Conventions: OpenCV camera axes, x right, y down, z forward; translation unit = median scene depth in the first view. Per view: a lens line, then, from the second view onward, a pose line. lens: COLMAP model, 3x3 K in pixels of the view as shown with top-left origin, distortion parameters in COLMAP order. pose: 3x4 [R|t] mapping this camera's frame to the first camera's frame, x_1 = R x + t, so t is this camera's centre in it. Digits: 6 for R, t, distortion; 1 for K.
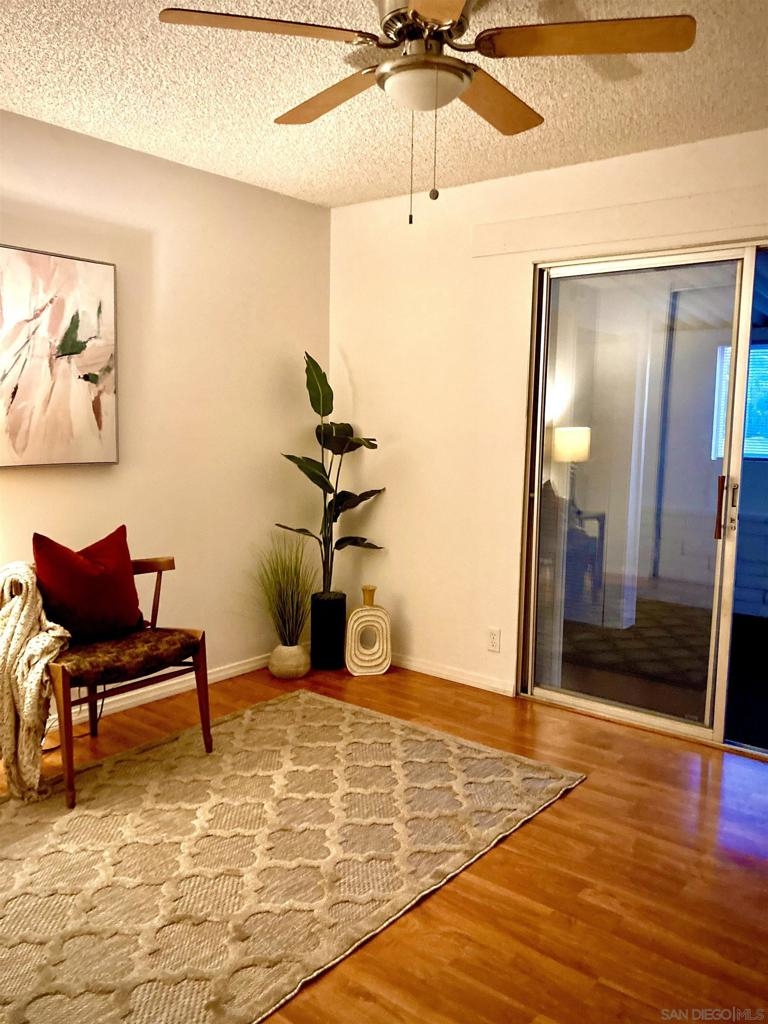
lens RADIAL K [[836.0, 0, 384.8], [0, 836.0, 514.9], [0, 0, 1]] dist [0.039130, -0.027923]
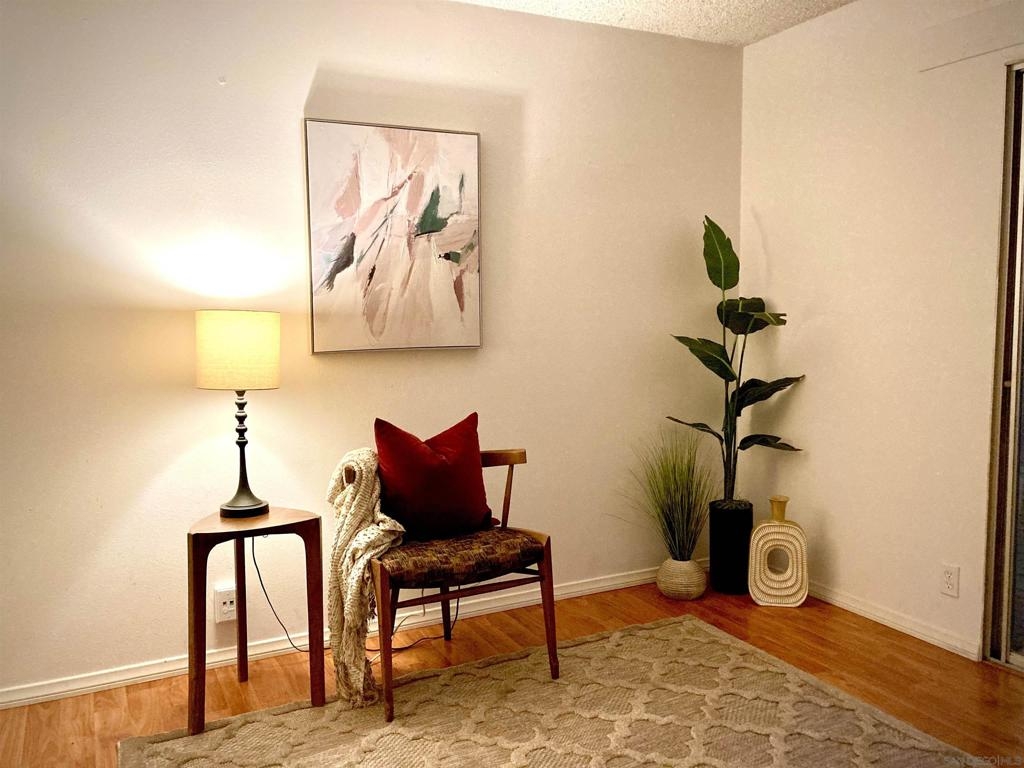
lens RADIAL K [[836.0, 0, 511.2], [0, 836.0, 384.6], [0, 0, 1]] dist [0.039130, -0.027923]
pose [[0.908644, 0.005505, -0.417536, 0.104322], [-0.018915, 0.999429, -0.027987, 0.006077], [0.417143, 0.033328, 0.908229, 0.182084]]
